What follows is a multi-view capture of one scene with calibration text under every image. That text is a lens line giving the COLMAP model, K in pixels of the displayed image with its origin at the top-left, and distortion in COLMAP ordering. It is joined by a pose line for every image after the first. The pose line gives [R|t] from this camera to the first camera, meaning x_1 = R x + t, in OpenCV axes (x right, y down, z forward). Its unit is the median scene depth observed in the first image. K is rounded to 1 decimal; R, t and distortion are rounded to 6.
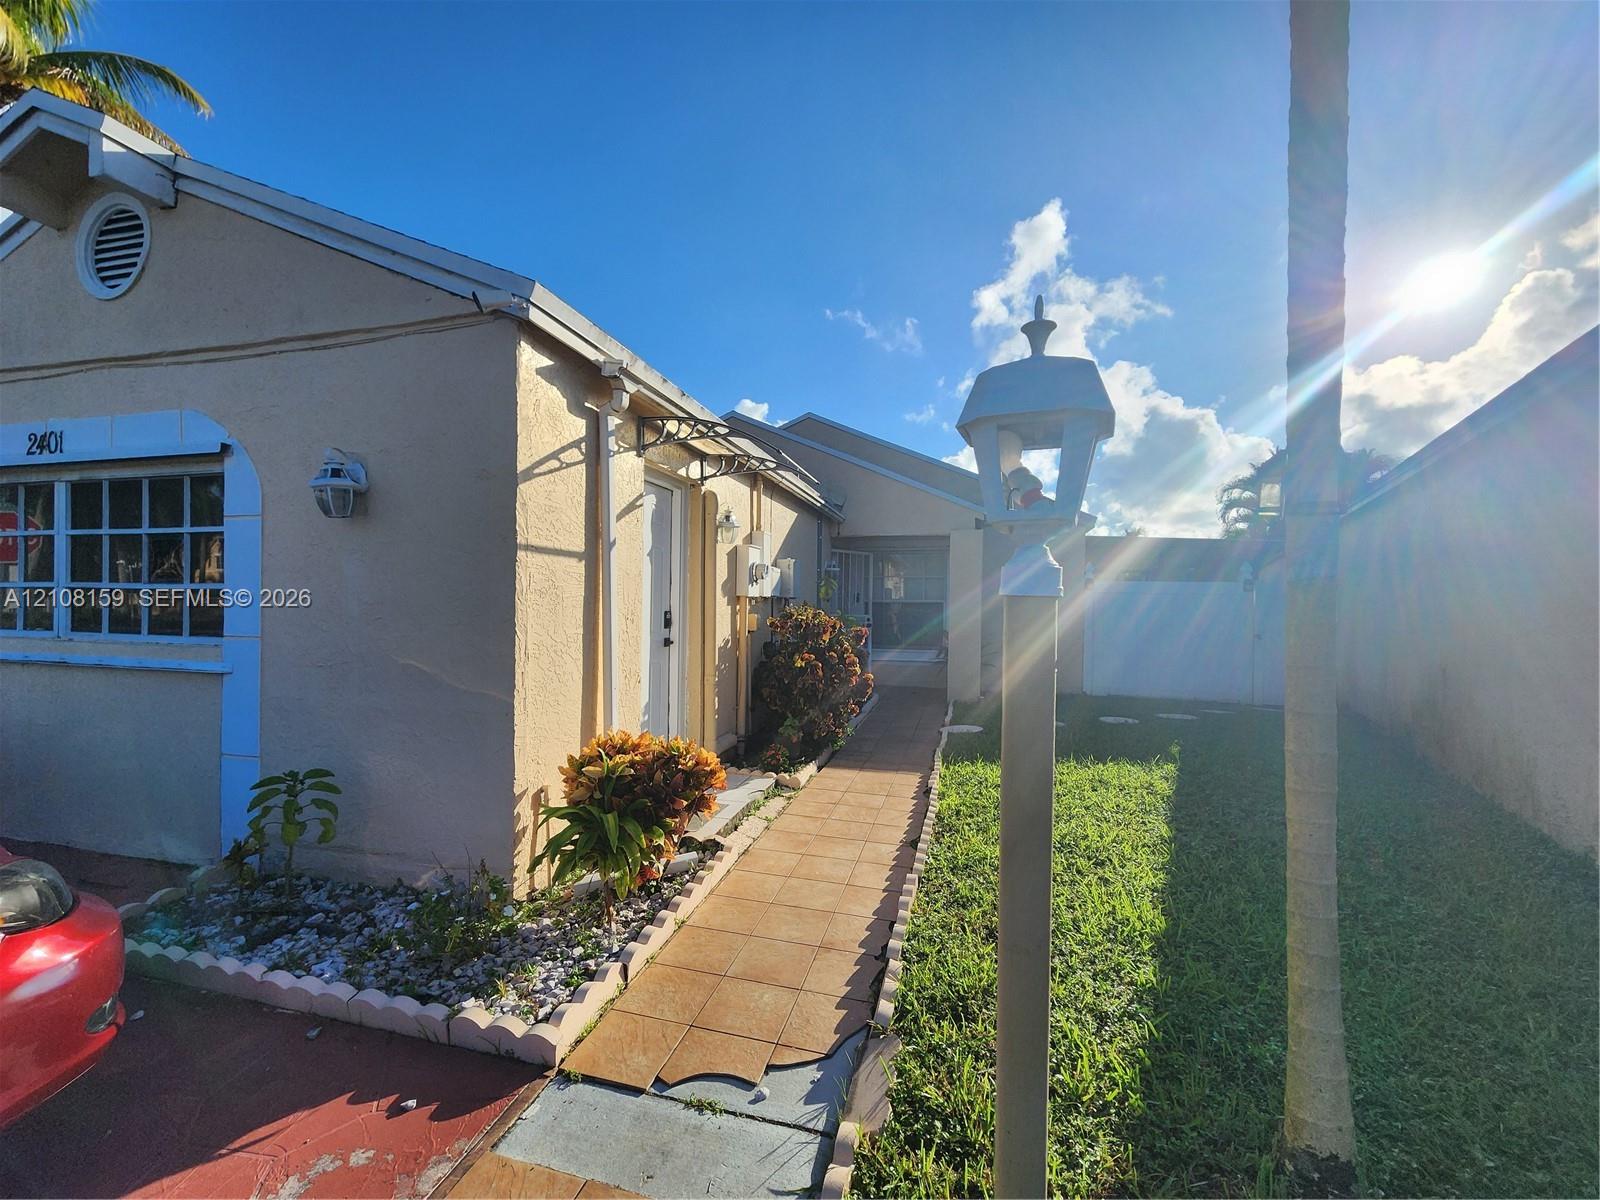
lens RADIAL K [[709.9, 0, 786.5], [0, 709.9, 606.9], [0, 0, 1]] dist [0.002511, 0.001352]
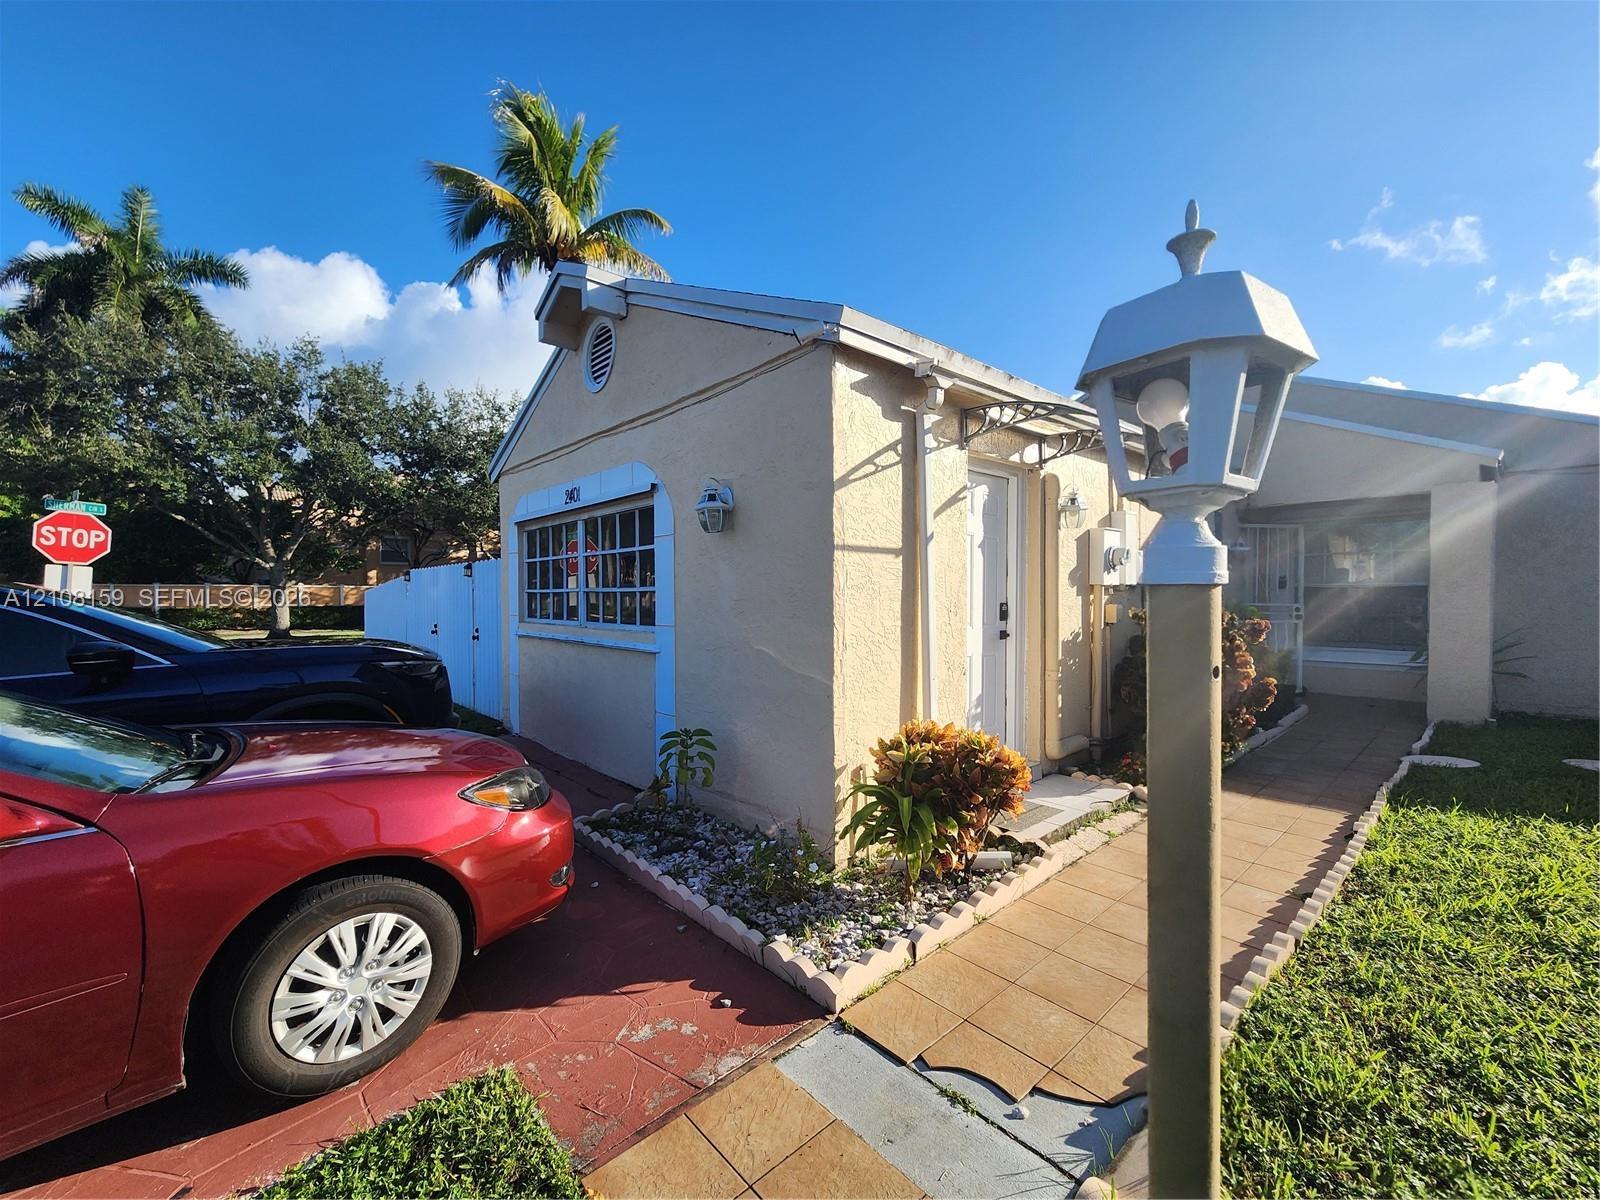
lens RADIAL K [[709.9, 0, 786.5], [0, 709.9, 606.9], [0, 0, 1]] dist [0.002511, 0.001352]
pose [[0.813740, -0.006961, -0.581187, 0.200458], [0.015137, 0.999843, 0.009219, -0.002507], [0.581031, -0.016299, 0.813718, 0.042960]]
